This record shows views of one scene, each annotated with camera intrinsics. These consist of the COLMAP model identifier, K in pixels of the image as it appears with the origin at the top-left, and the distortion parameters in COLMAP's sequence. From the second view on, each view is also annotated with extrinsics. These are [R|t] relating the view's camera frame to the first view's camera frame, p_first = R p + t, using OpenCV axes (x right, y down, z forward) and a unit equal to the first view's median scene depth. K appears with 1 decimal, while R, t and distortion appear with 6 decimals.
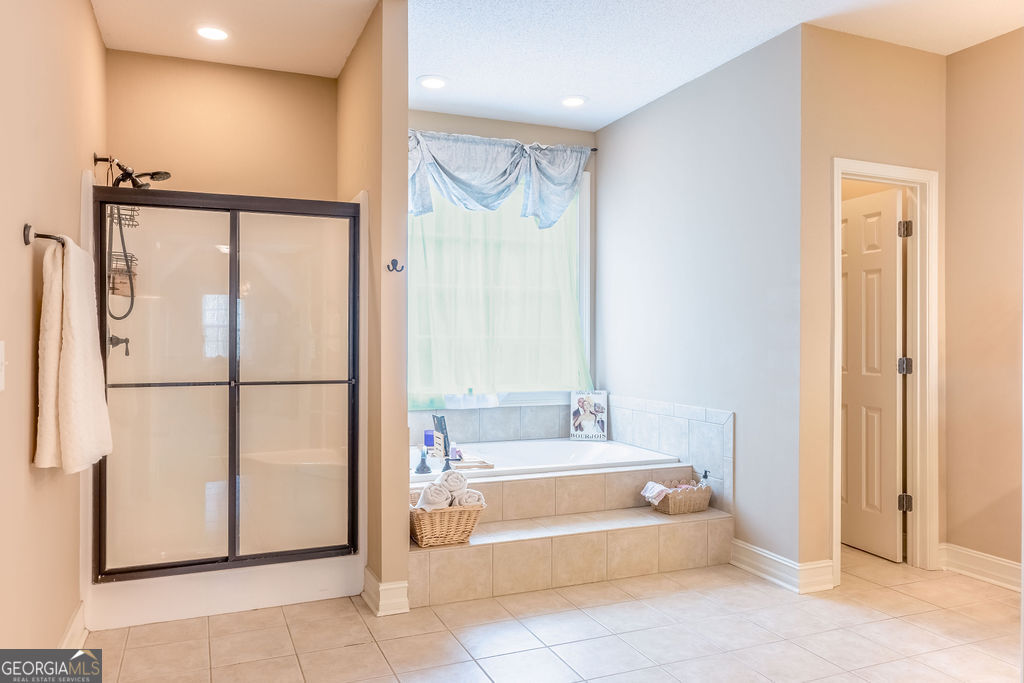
lens RADIAL K [[695.0, 0, 511.9], [0, 695.0, 341.7], [0, 0, 1]] dist [0.005158, 0.001513]
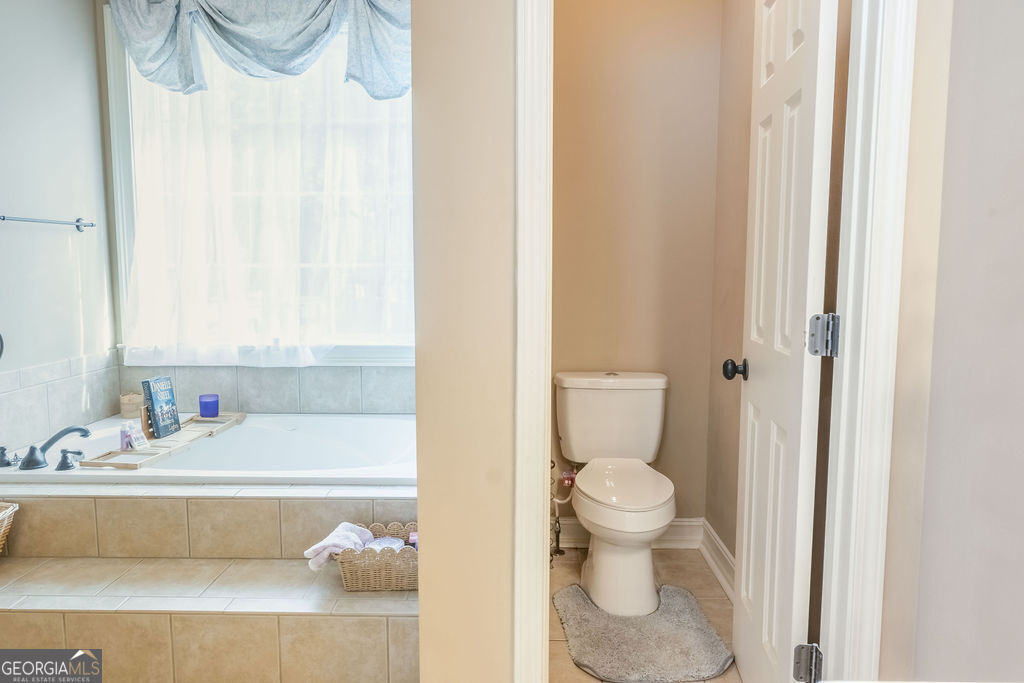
lens RADIAL K [[695.0, 0, 504.6], [0, 695.0, 338.3], [0, 0, 1]] dist [0.005158, 0.001513]
pose [[0.918061, 0.039289, -0.394488, 0.418914], [0.000170, 0.995038, 0.099496, -0.003385], [0.396440, -0.091410, 0.913499, 0.428699]]
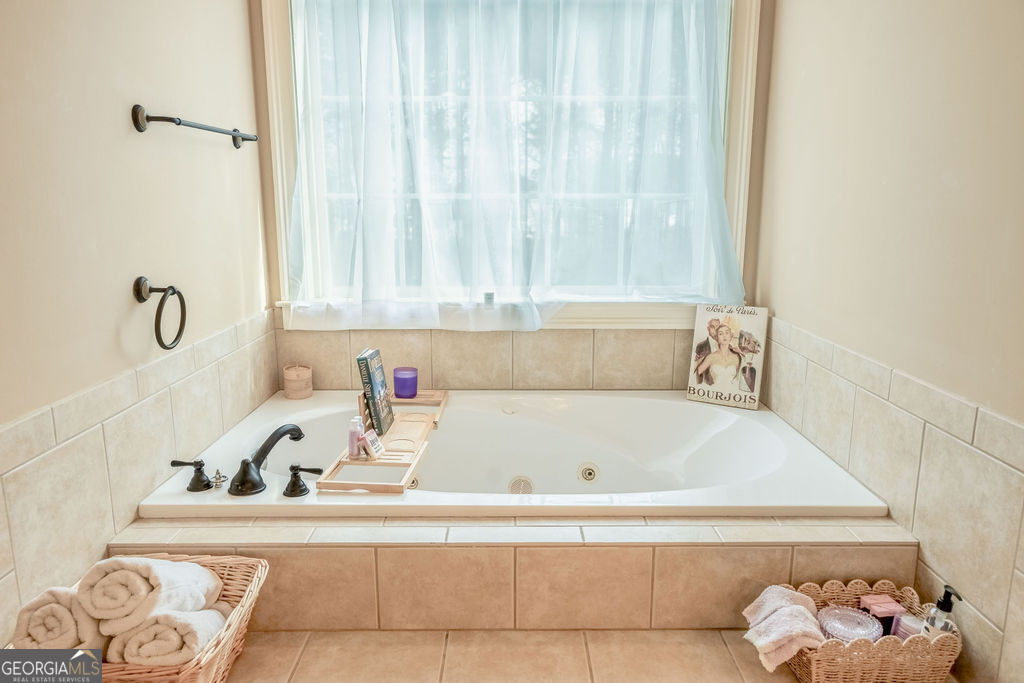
lens RADIAL K [[695.0, 0, 520.2], [0, 695.0, 342.5], [0, 0, 1]] dist [0.005158, 0.001513]
pose [[0.929525, 0.072918, -0.361477, 0.154497], [-0.001085, 0.980791, 0.195058, -0.000722], [0.368756, -0.180919, 0.911749, 0.493136]]
